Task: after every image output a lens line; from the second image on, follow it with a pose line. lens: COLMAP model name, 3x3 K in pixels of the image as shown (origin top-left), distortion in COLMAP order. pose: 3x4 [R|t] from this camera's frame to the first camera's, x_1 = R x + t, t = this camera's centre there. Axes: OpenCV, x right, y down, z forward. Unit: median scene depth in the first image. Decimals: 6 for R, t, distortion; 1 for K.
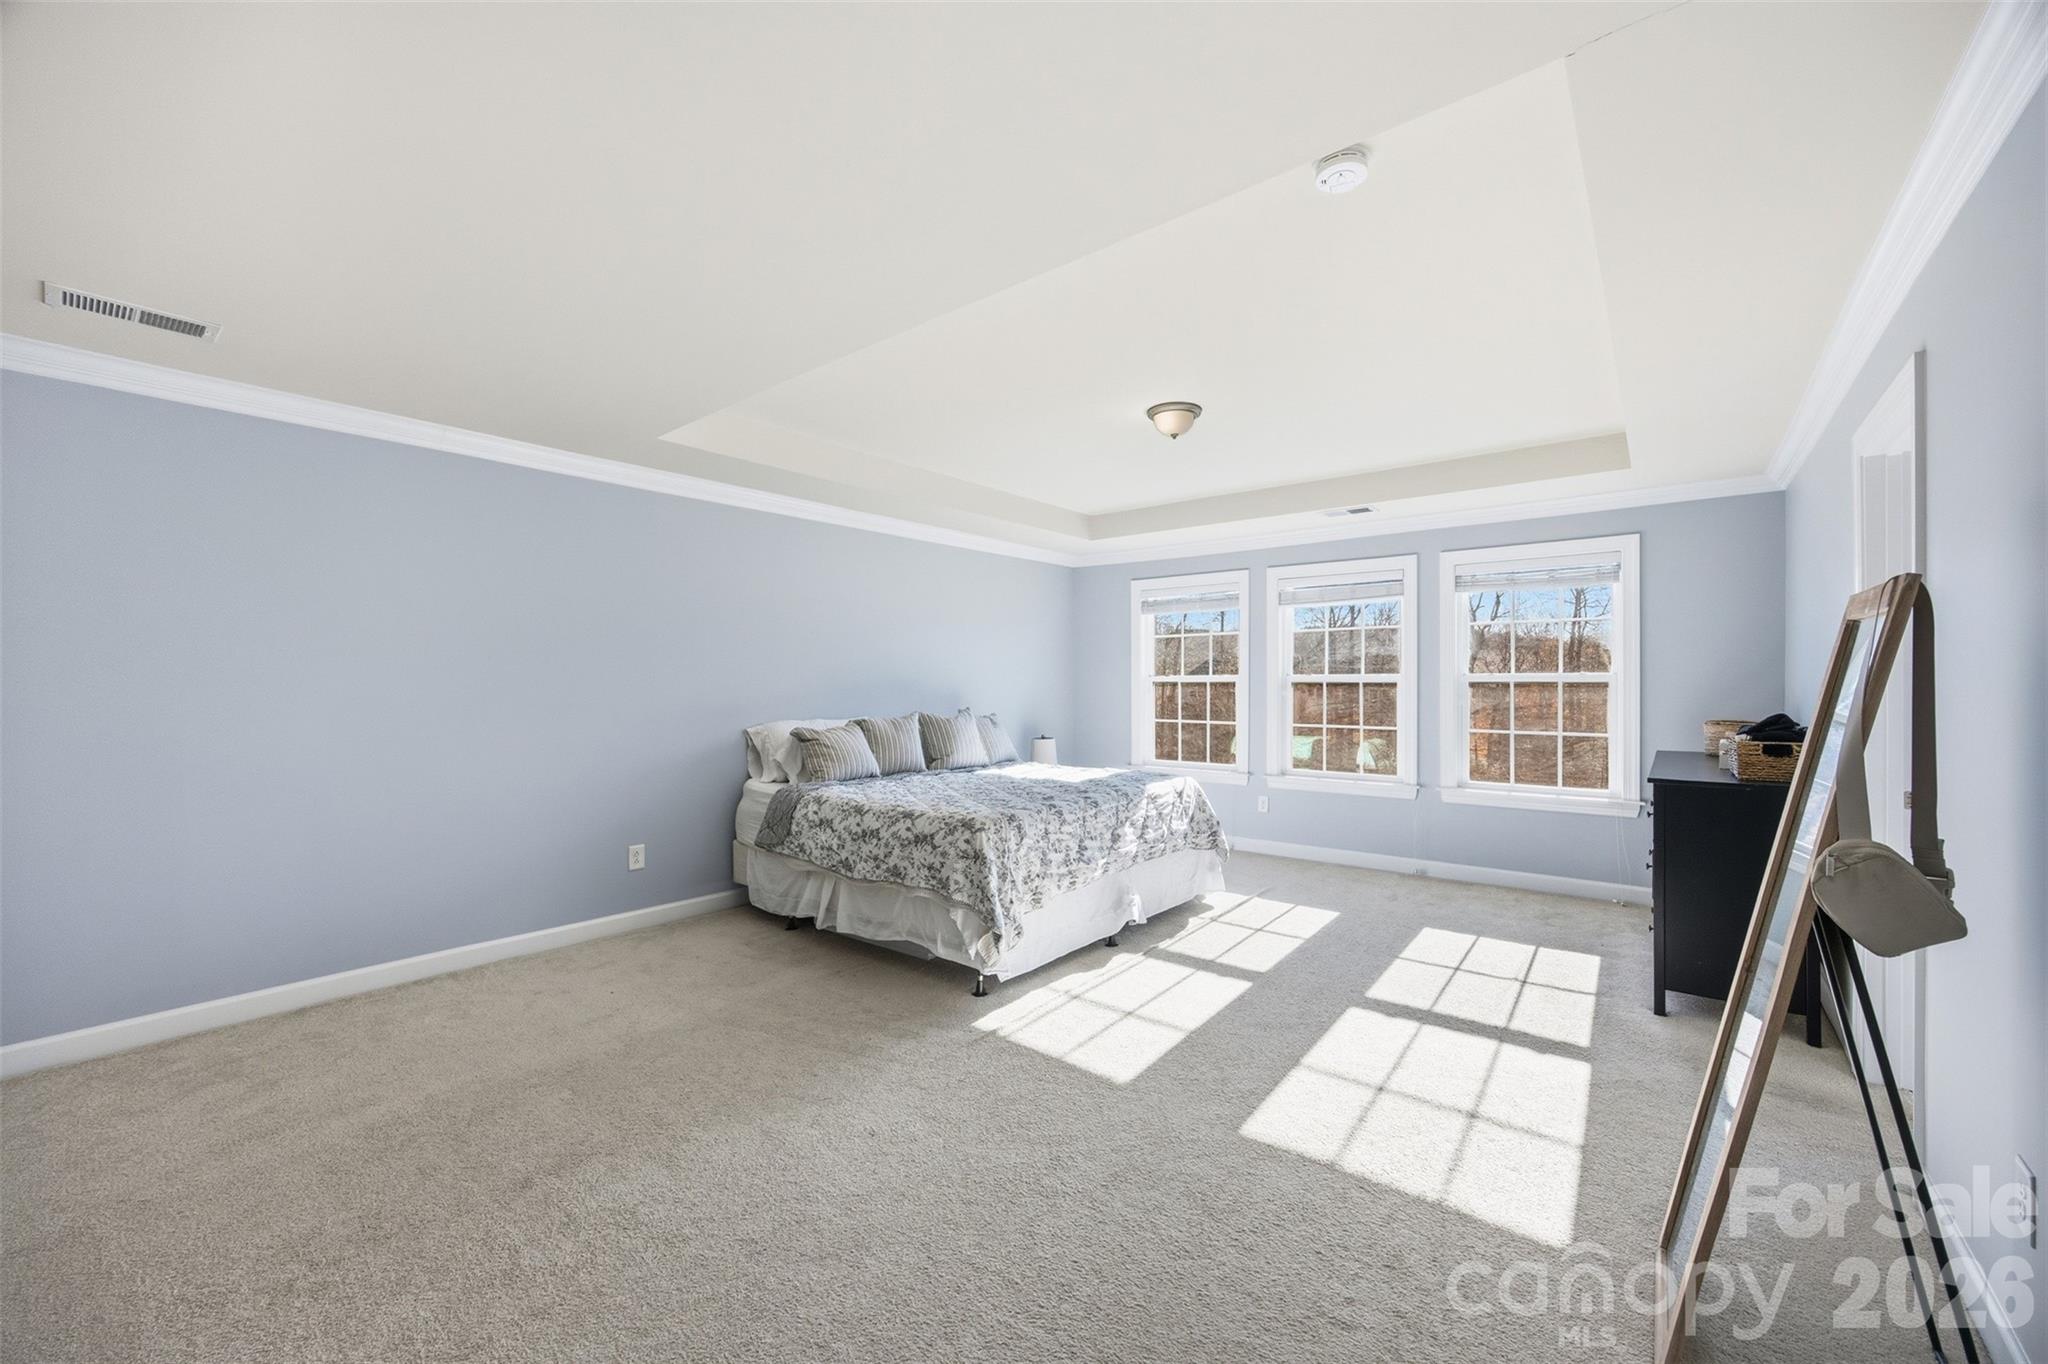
lens RADIAL K [[787.3, 0, 1068.2], [0, 787.3, 681.0], [0, 0, 1]] dist [0.000145, 0.000034]
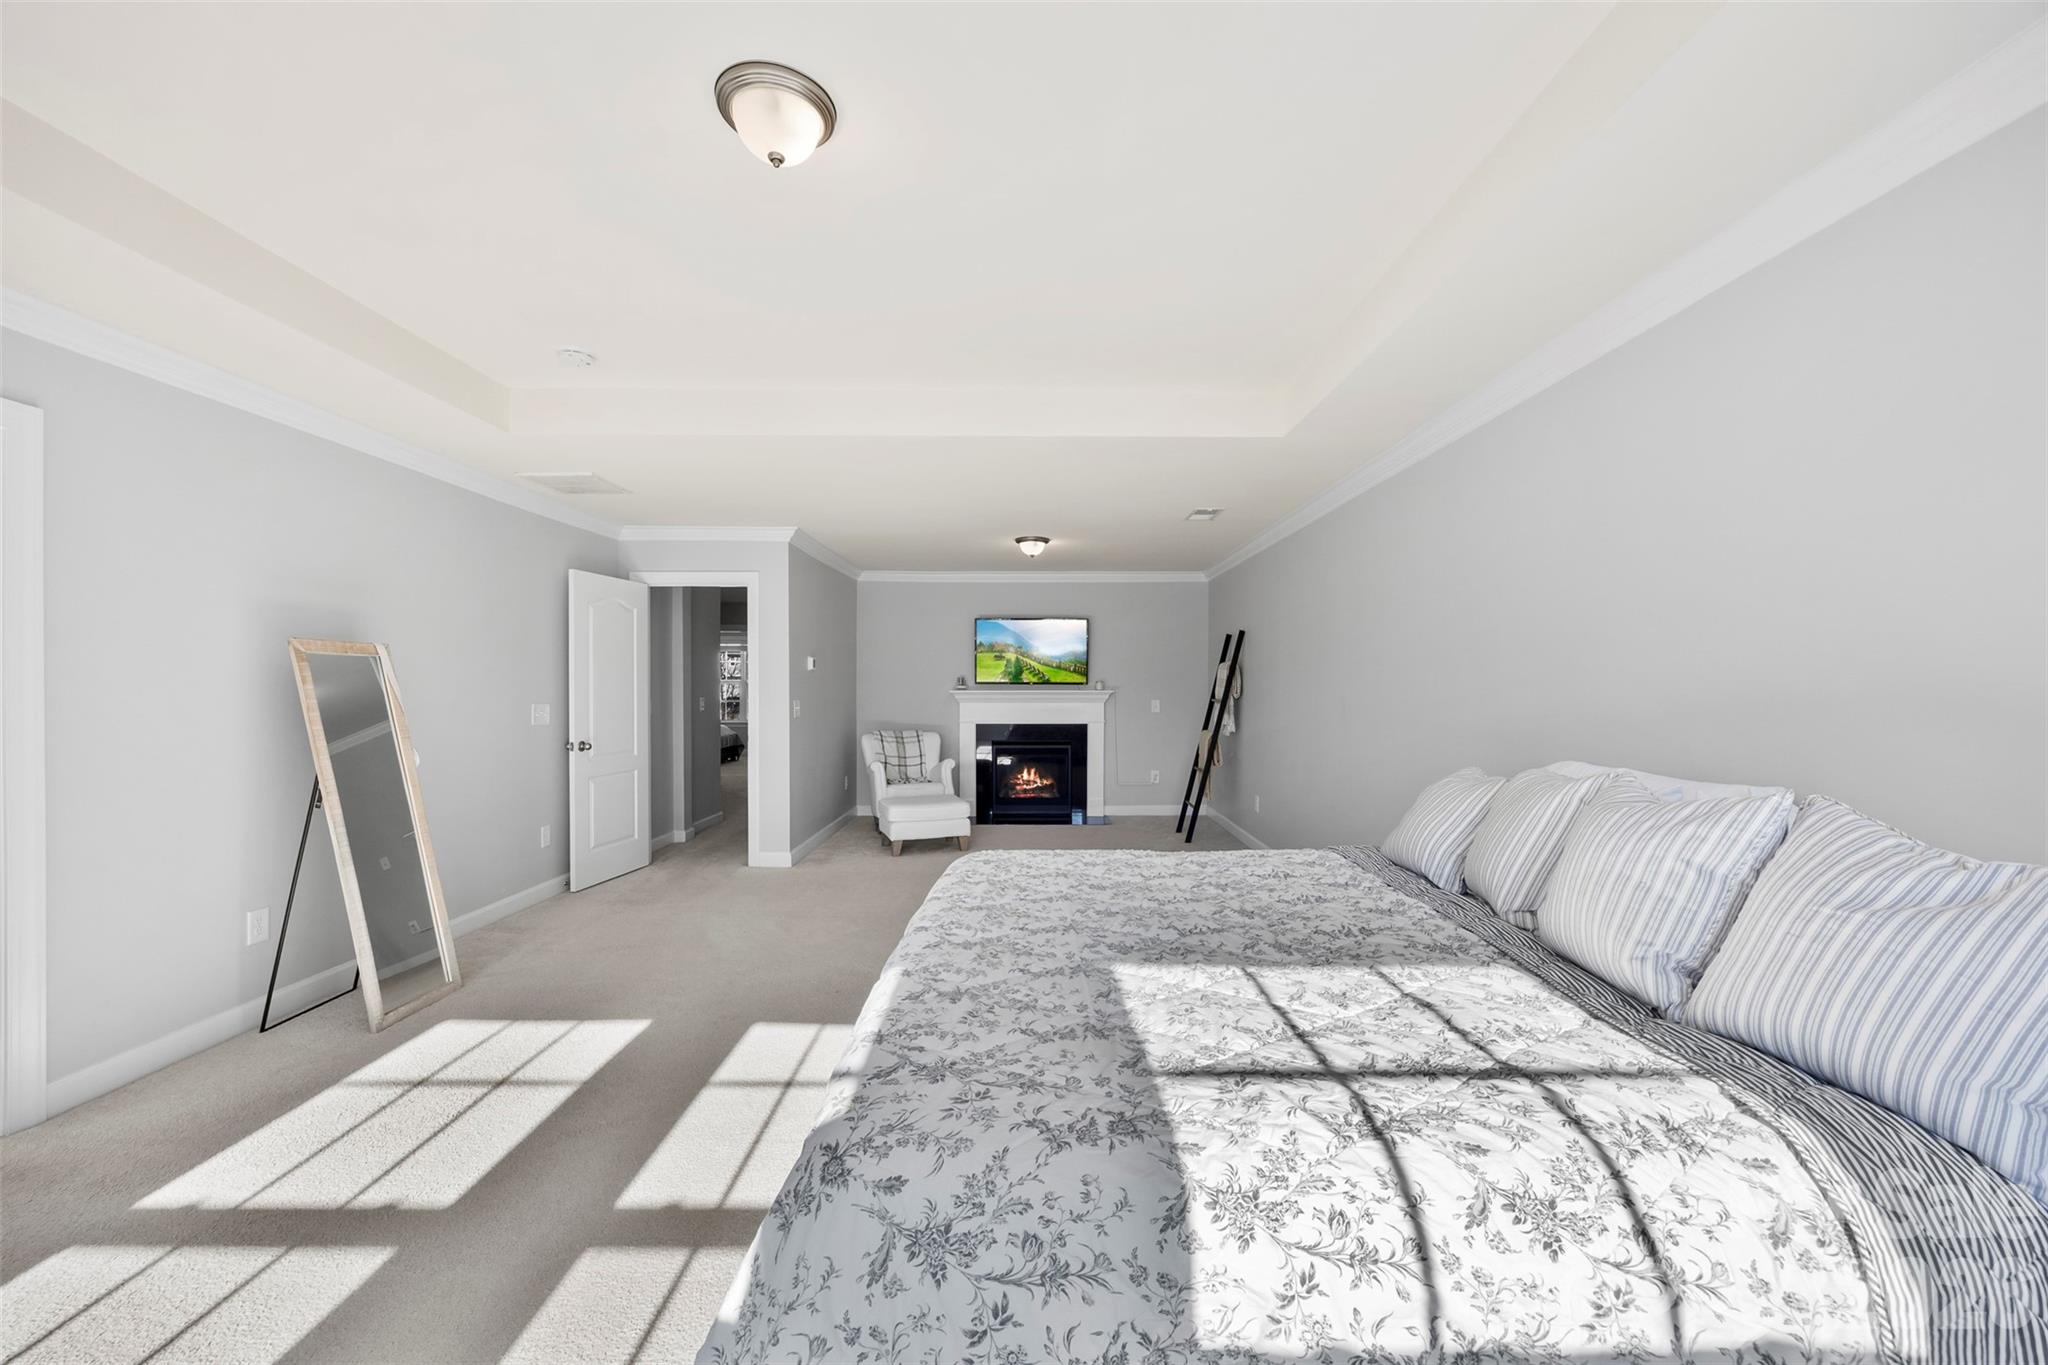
lens RADIAL K [[785.7, 0, 1029.5], [0, 785.7, 698.9], [0, 0, 1]] dist [-0.001826, -0.000093]
pose [[-0.796400, 0.008262, -0.604714, 0.302882], [-0.001637, 0.999874, 0.015817, -0.000524], [0.604768, 0.013586, -0.796286, 1.463278]]
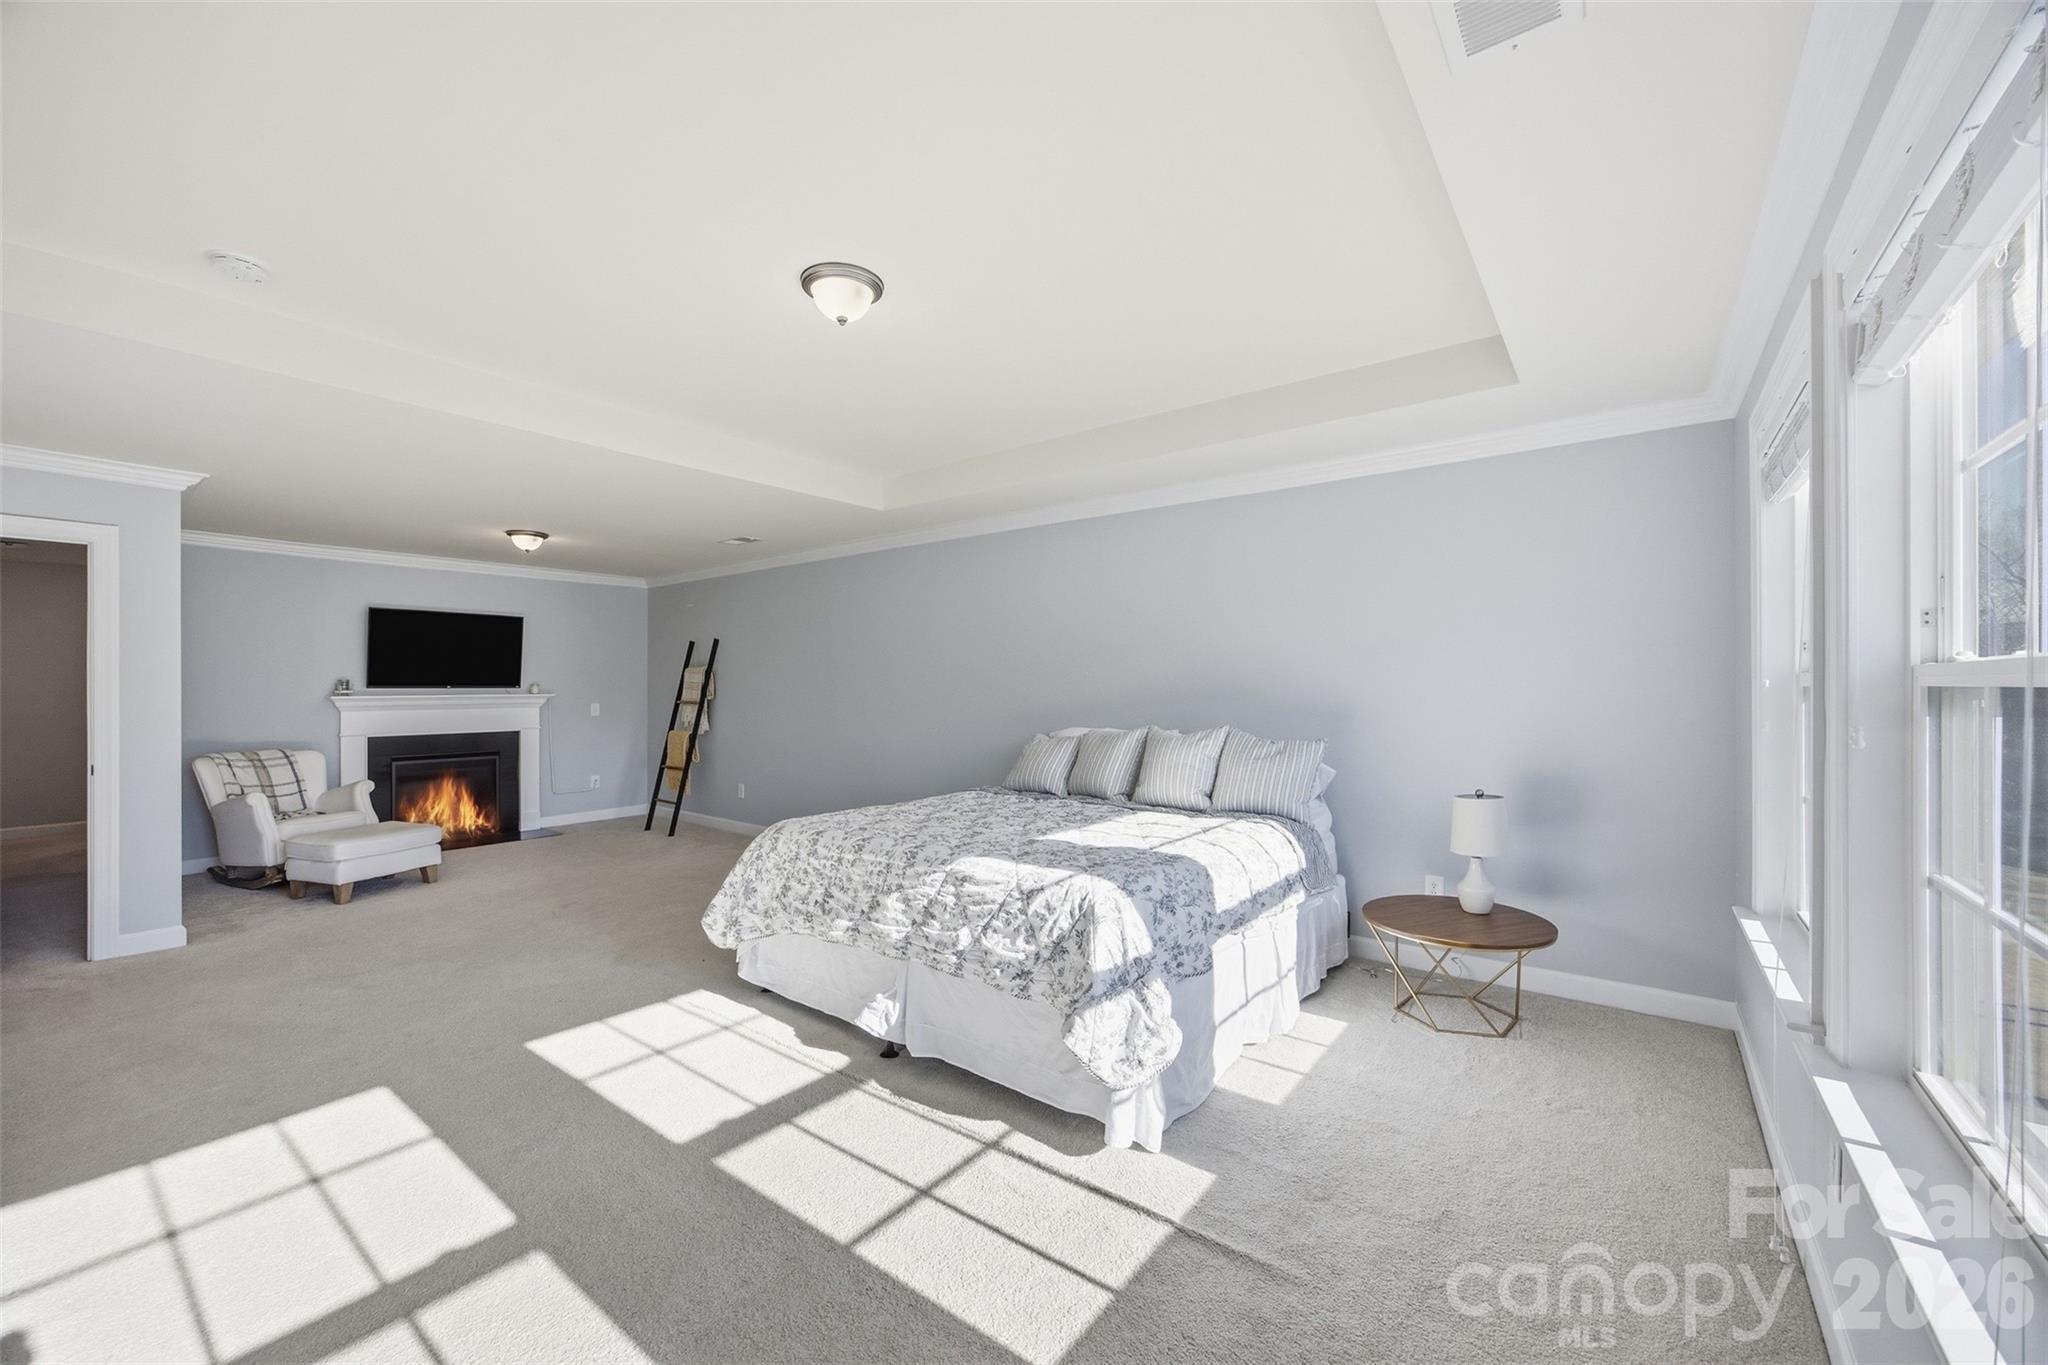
lens RADIAL K [[793.1, 0, 1020.1], [0, 793.1, 688.7], [0, 0, 1]] dist [-0.000186, 0.000188]
pose [[-0.020558, 0.001121, -0.999788, 0.803432], [0.002959, 0.999995, 0.001060, -0.002167], [0.999784, -0.002937, -0.020561, 1.162921]]
